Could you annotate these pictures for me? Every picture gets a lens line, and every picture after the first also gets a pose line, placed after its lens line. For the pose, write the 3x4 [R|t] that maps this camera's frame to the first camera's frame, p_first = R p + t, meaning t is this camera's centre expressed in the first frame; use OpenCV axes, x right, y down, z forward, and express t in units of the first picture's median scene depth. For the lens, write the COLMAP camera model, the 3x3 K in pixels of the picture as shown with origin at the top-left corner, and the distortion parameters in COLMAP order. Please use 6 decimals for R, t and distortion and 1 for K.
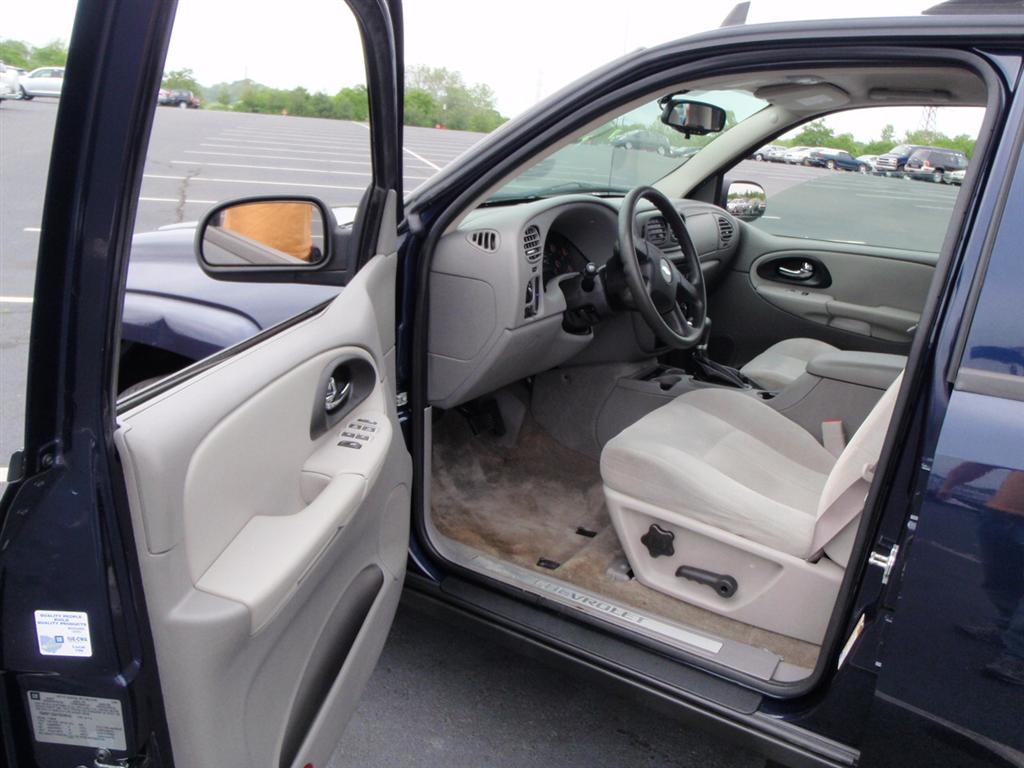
lens RADIAL K [[858.7, 0, 524.1], [0, 858.7, 368.3], [0, 0, 1]] dist [-0.051934, 0.009802]
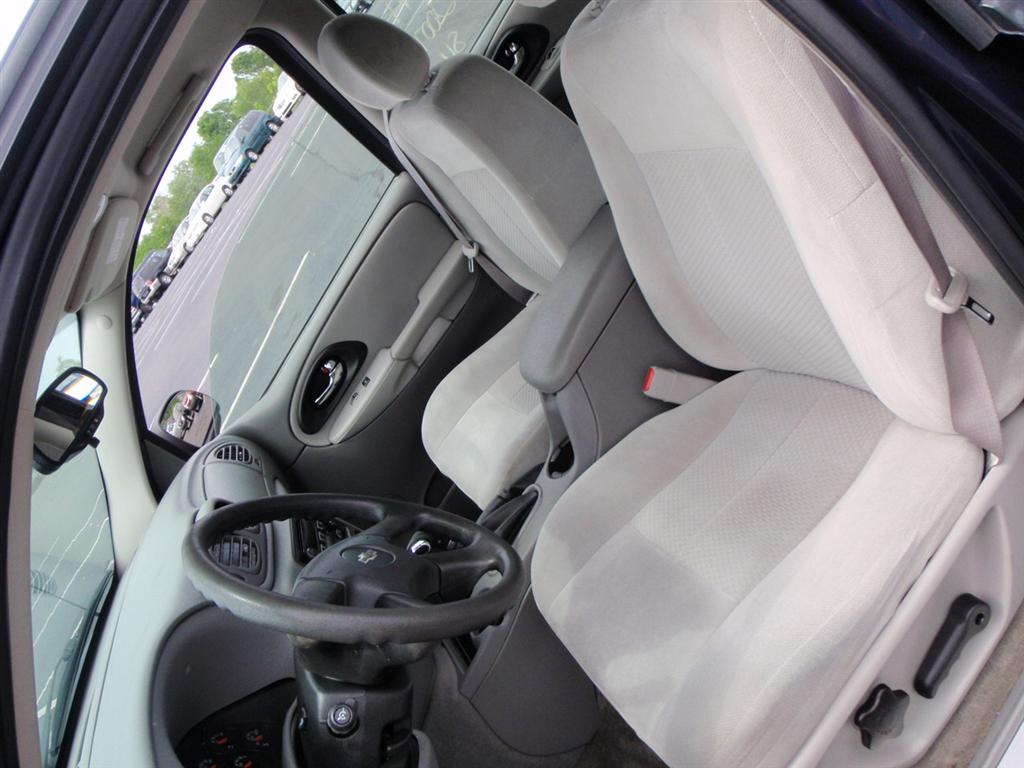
lens RADIAL K [[858.7, 0, 524.1], [0, 858.7, 368.3], [0, 0, 1]] dist [-0.051934, 0.009802]
pose [[0.211779, -0.853835, 0.475516, 0.027846], [0.916181, 0.342833, 0.207553, -0.119485], [-0.340238, 0.391703, 0.854872, 0.344819]]
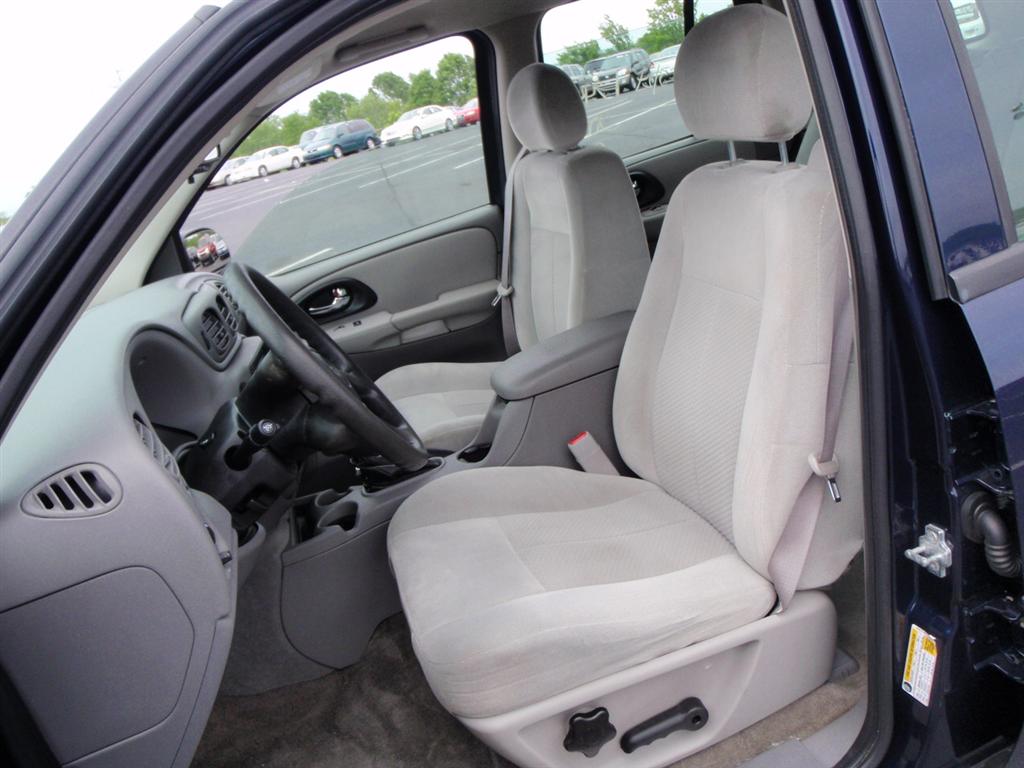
lens RADIAL K [[858.7, 0, 524.1], [0, 858.7, 368.3], [0, 0, 1]] dist [-0.051934, 0.009802]
pose [[0.621096, -0.468332, 0.628414, -0.095772], [0.488097, 0.858483, 0.157379, -0.101952], [-0.613189, 0.208979, 0.761792, 0.308726]]
